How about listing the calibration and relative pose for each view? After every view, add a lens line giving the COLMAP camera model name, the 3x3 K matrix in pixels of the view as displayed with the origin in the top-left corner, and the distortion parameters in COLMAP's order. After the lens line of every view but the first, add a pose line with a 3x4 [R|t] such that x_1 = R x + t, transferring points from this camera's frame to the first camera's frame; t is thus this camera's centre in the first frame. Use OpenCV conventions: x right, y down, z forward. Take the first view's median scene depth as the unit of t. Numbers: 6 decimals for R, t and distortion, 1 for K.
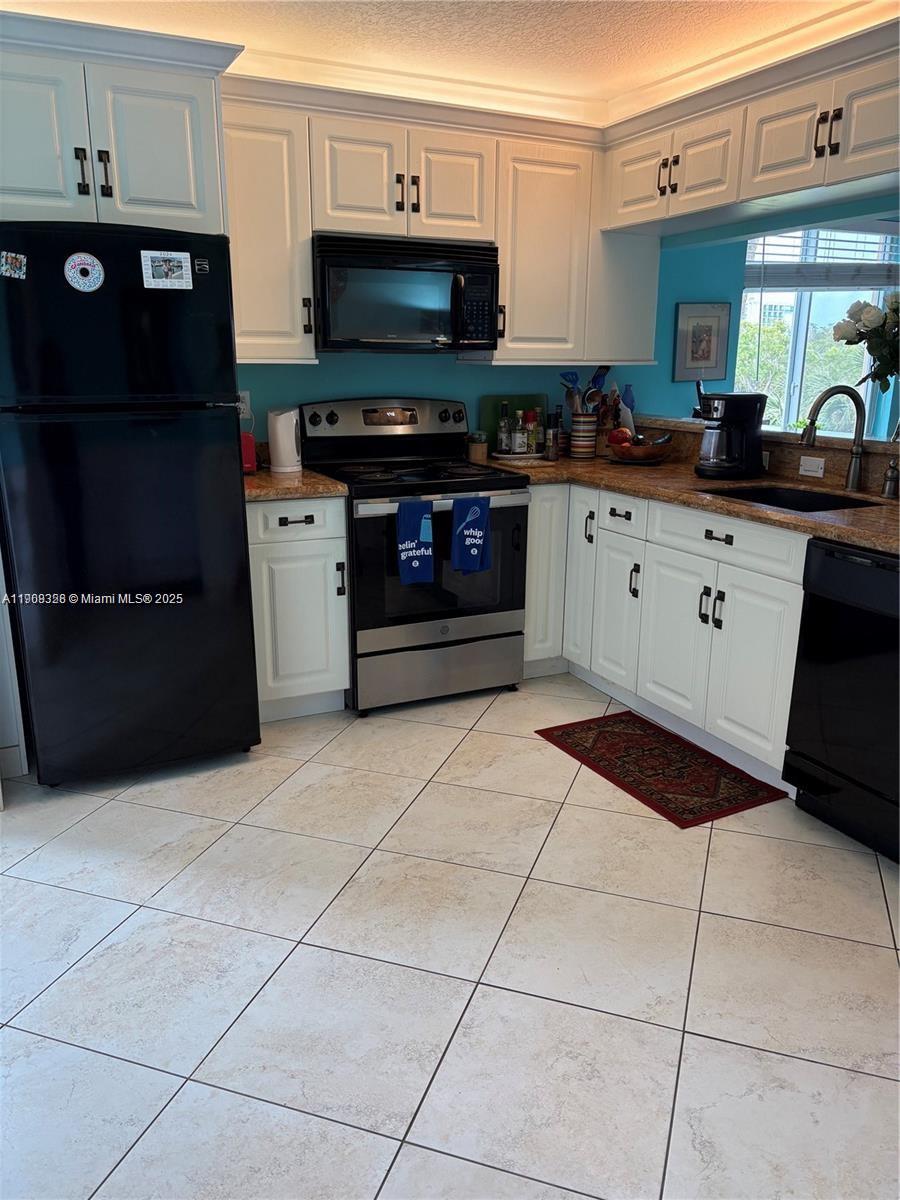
lens RADIAL K [[915.4, 0, 460.0], [0, 915.4, 598.3], [0, 0, 1]] dist [0.051721, -0.046344]
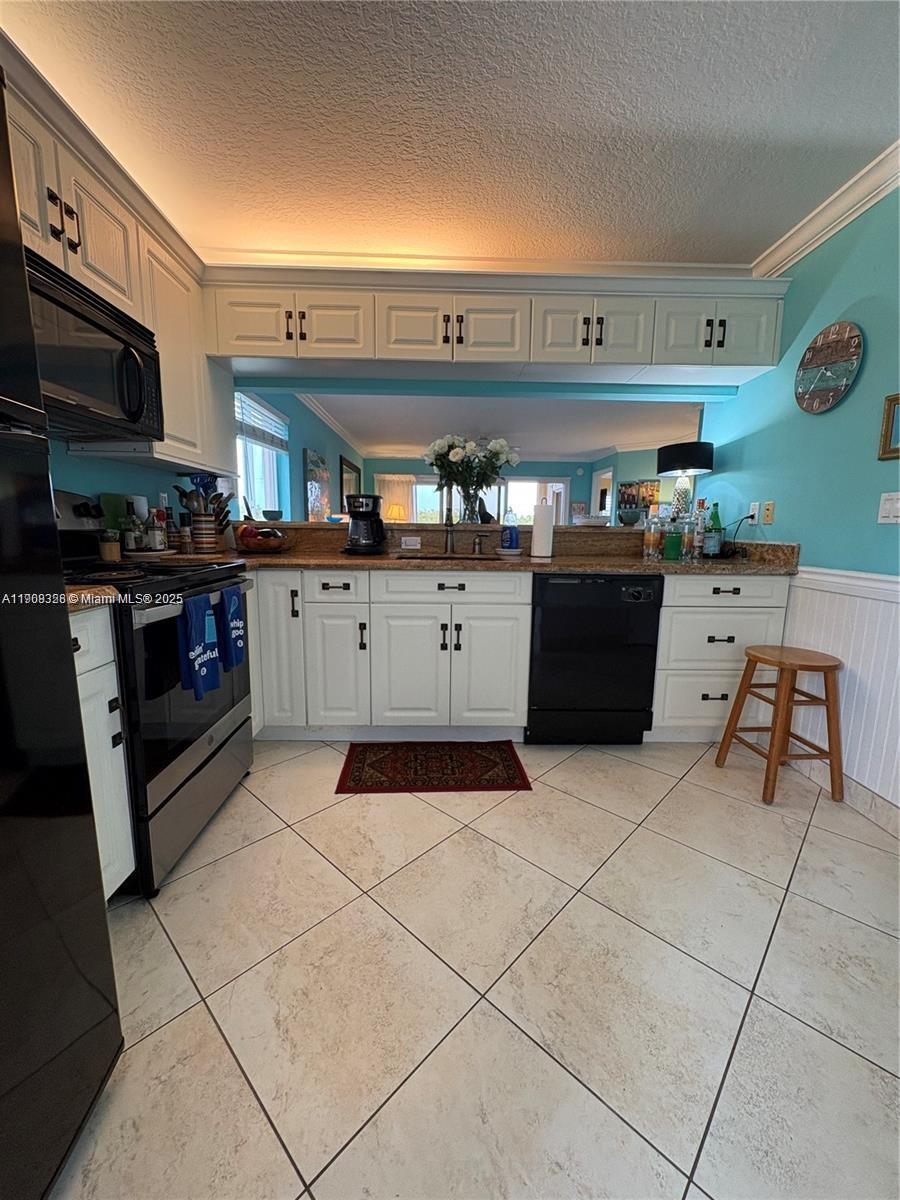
lens RADIAL K [[477.9, 0, 453.8], [0, 477.9, 597.2], [0, 0, 1]] dist [0.000821, -0.000283]
pose [[0.416489, -0.135141, 0.899040, -0.348173], [0.221446, 0.974186, 0.043849, -0.075238], [-0.881759, 0.180826, 0.435665, 0.621699]]
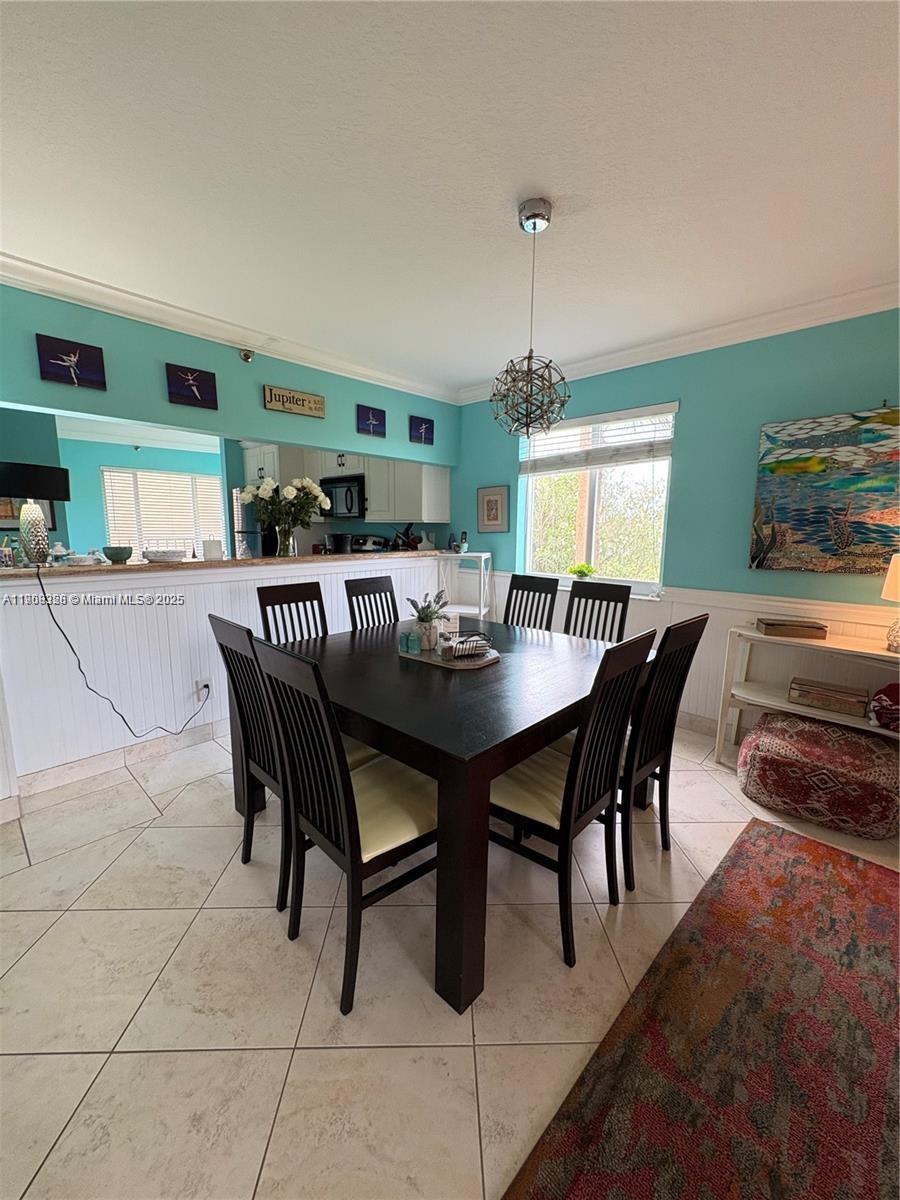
lens RADIAL K [[477.9, 0, 449.3], [0, 477.9, 600.1], [0, 0, 1]] dist [0.000821, -0.000283]
pose [[0.340516, 0.143490, -0.929225, 1.508120], [-0.241993, 0.968368, 0.060856, -0.216311], [0.908564, 0.204144, 0.364468, 0.913757]]
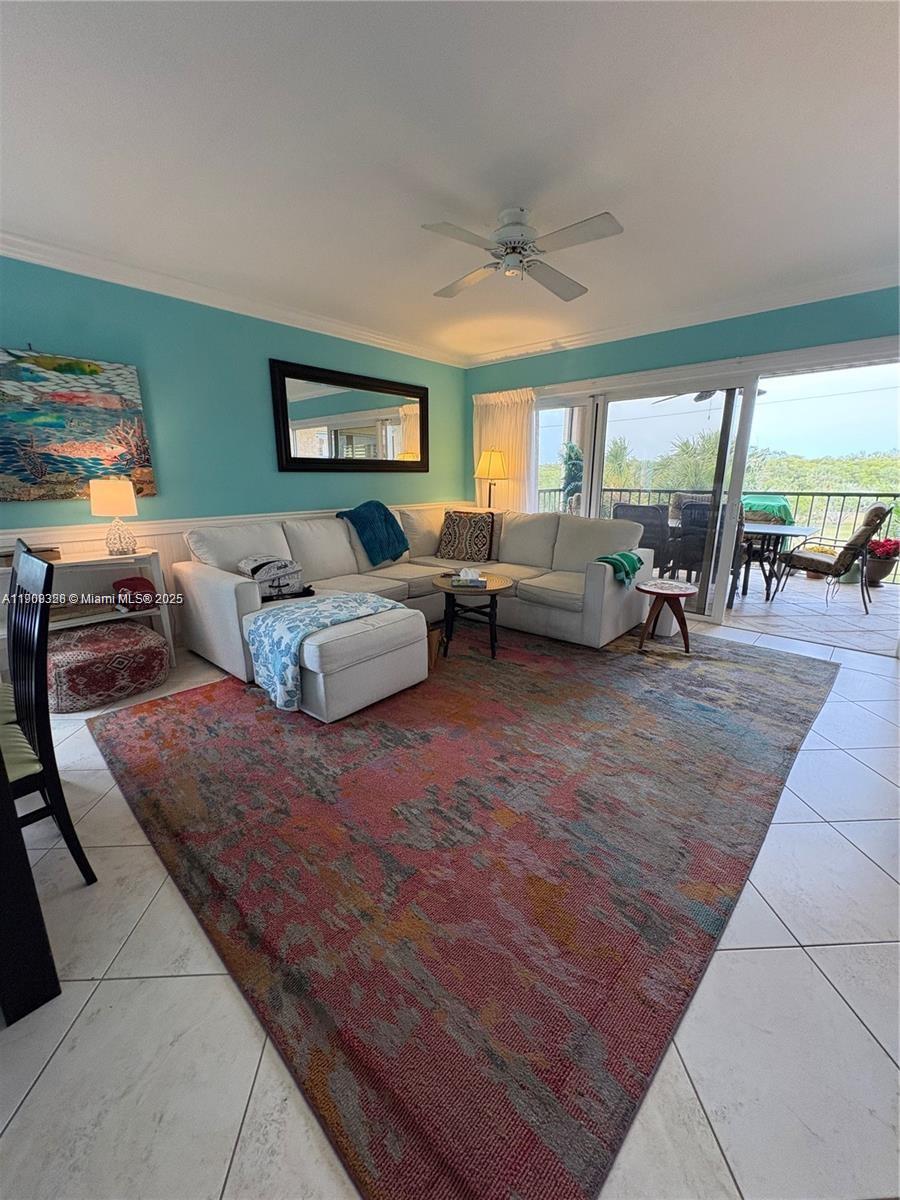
lens RADIAL K [[477.9, 0, 452.9], [0, 477.9, 598.6], [0, 0, 1]] dist [0.000821, -0.000283]
pose [[0.930319, -0.096556, 0.353812, 1.367653], [0.096512, 0.995172, 0.017817, -0.132728], [-0.353824, 0.017572, 0.935147, 0.695720]]
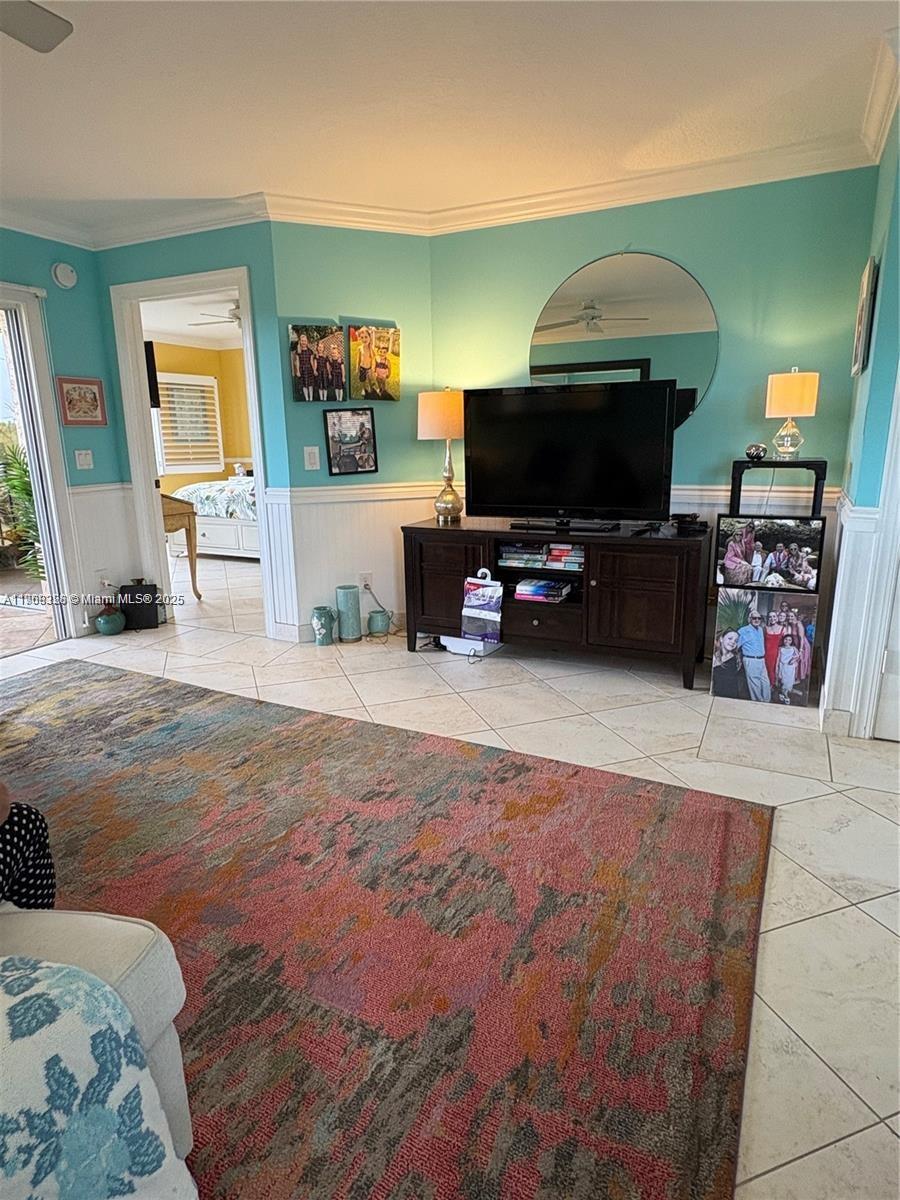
lens RADIAL K [[684.6, 0, 448.2], [0, 684.6, 604.2], [0, 0, 1]] dist [-0.009347, 0.003235]
pose [[-0.612127, -0.183514, 0.769170, 1.128506], [0.211881, 0.899066, 0.383127, -0.311242], [-0.761844, 0.397495, -0.511460, 1.398472]]
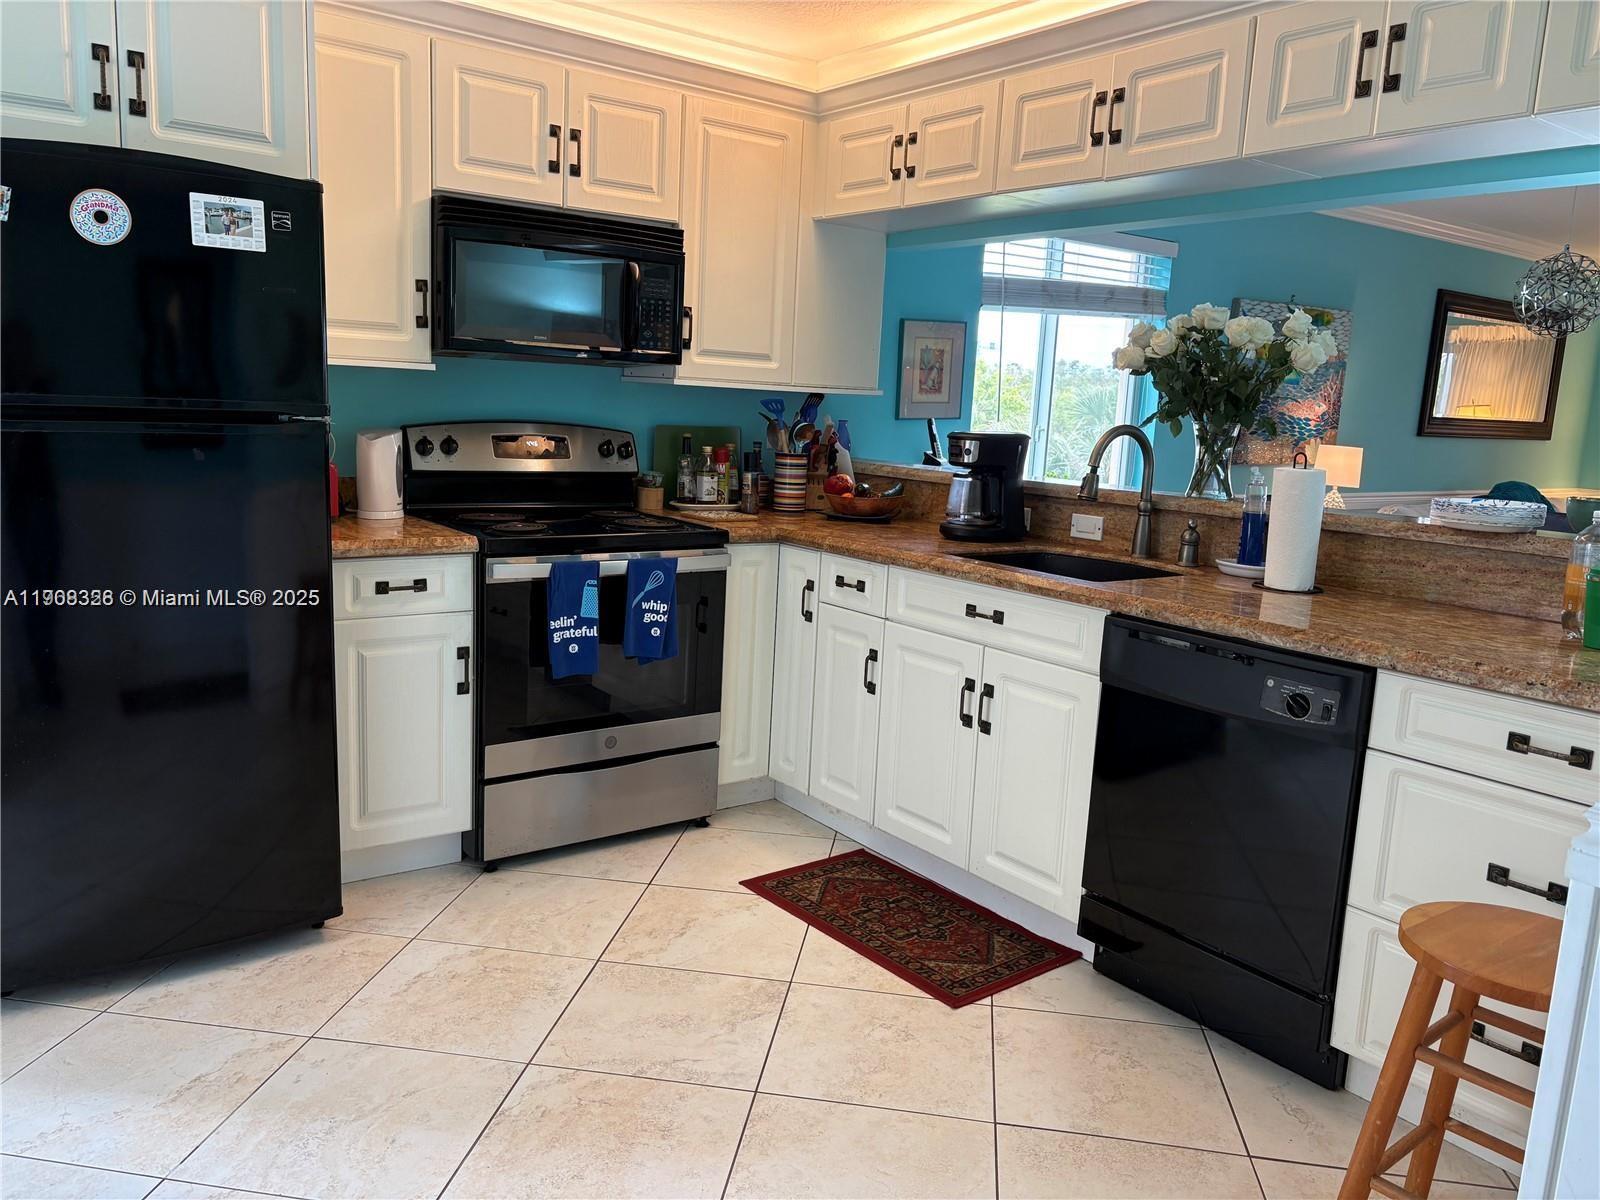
lens RADIAL K [[1220.5, 0, 803.1], [0, 1220.5, 597.1], [0, 0, 1]] dist [0.051721, -0.046344]
pose [[0.982120, 0.009530, 0.188014, -0.054135], [0.007434, 0.995976, -0.089314, 0.008697], [-0.188109, 0.089115, 0.978097, 0.030757]]
